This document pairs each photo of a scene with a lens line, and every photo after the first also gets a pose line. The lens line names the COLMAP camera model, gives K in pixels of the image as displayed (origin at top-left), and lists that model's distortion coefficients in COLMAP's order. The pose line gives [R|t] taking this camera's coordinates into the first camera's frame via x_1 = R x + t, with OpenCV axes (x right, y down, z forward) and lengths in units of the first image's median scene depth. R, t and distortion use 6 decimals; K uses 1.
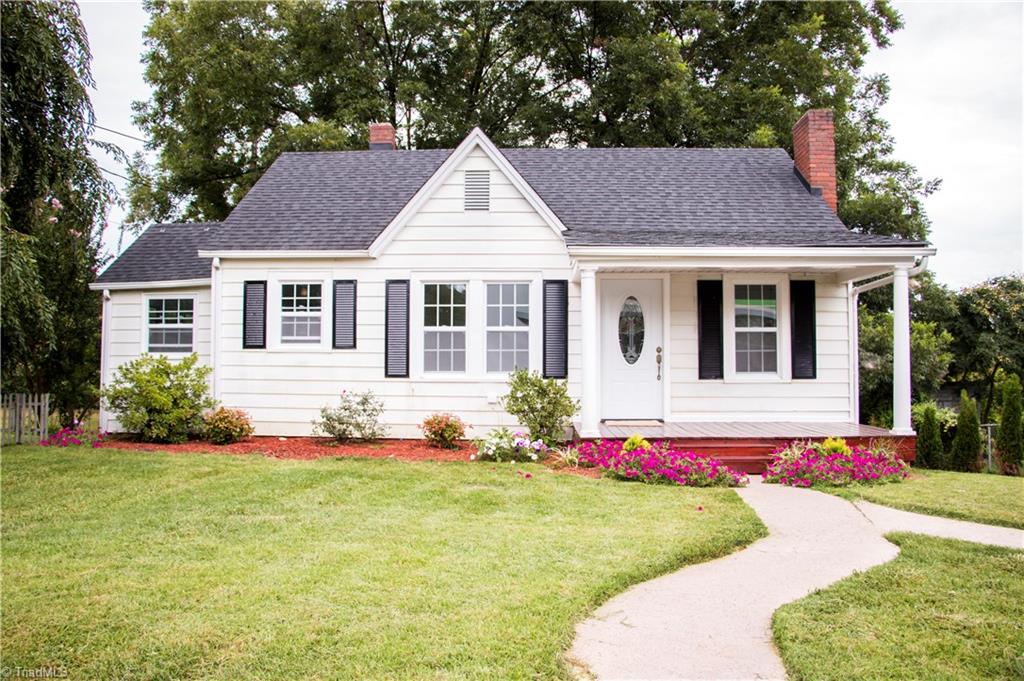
lens RADIAL K [[689.0, 0, 511.9], [0, 689.0, 348.7], [0, 0, 1]] dist [-0.093966, 0.000025]
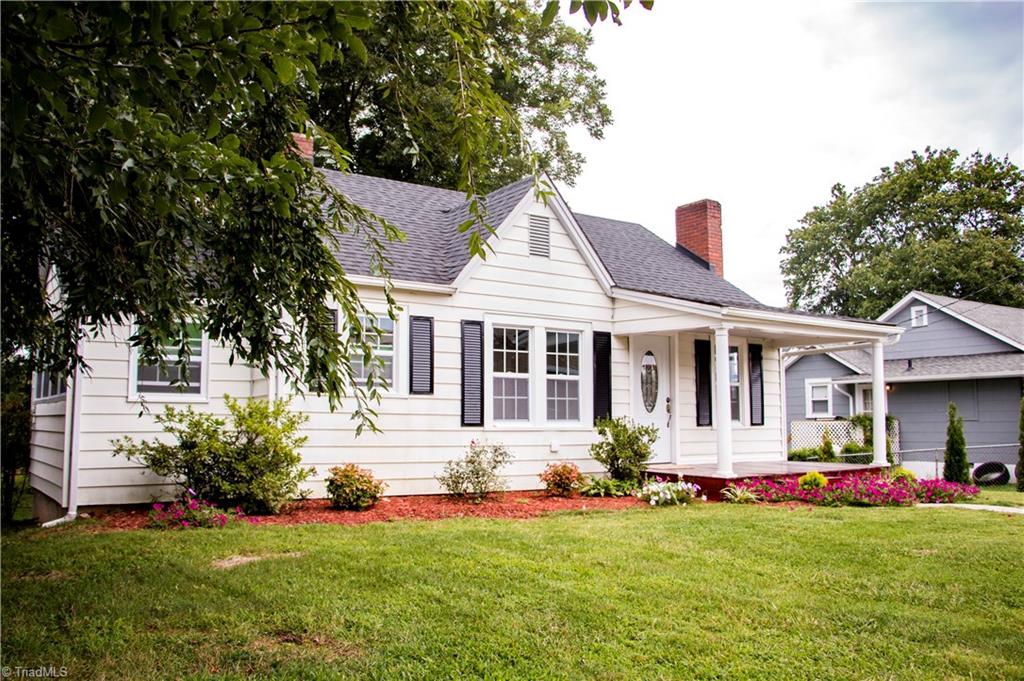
lens RADIAL K [[831.2, 0, 512.0], [0, 831.2, 340.5], [0, 0, 1]] dist [-0.058493, 0.000254]
pose [[0.805561, 0.055789, 0.589881, -0.785465], [-0.020604, 0.997593, -0.066212, -0.000458], [-0.592155, 0.041184, 0.804771, 0.064790]]
